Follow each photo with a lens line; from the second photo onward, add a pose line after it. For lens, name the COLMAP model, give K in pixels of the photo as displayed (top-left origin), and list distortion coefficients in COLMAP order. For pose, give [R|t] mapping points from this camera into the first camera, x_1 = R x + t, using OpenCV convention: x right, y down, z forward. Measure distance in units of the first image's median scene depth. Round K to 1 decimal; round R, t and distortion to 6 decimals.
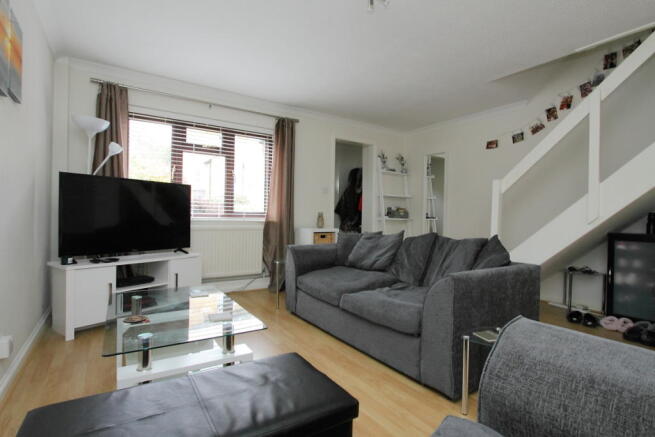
lens RADIAL K [[324.7, 0, 327.5], [0, 324.7, 218.5], [0, 0, 1]] dist [-0.000296, 0.000192]
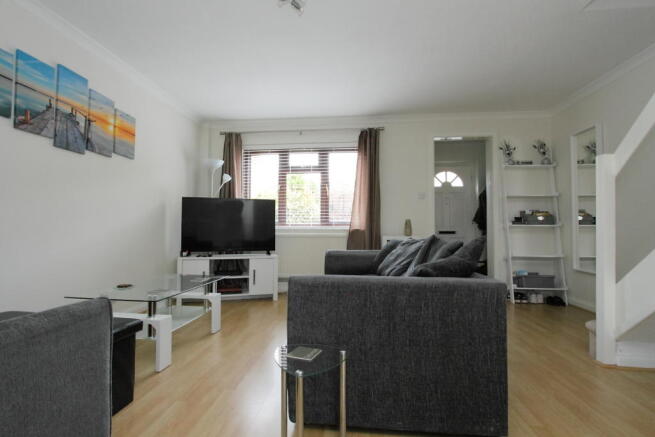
lens RADIAL K [[321.3, 0, 327.5], [0, 321.3, 218.5], [0, 0, 1]] dist [-0.000040, 0.000179]
pose [[0.776669, -0.036988, -0.628822, 0.411412], [0.007141, 0.998727, -0.049926, 0.025331], [0.629869, 0.034286, 0.775945, 0.144935]]
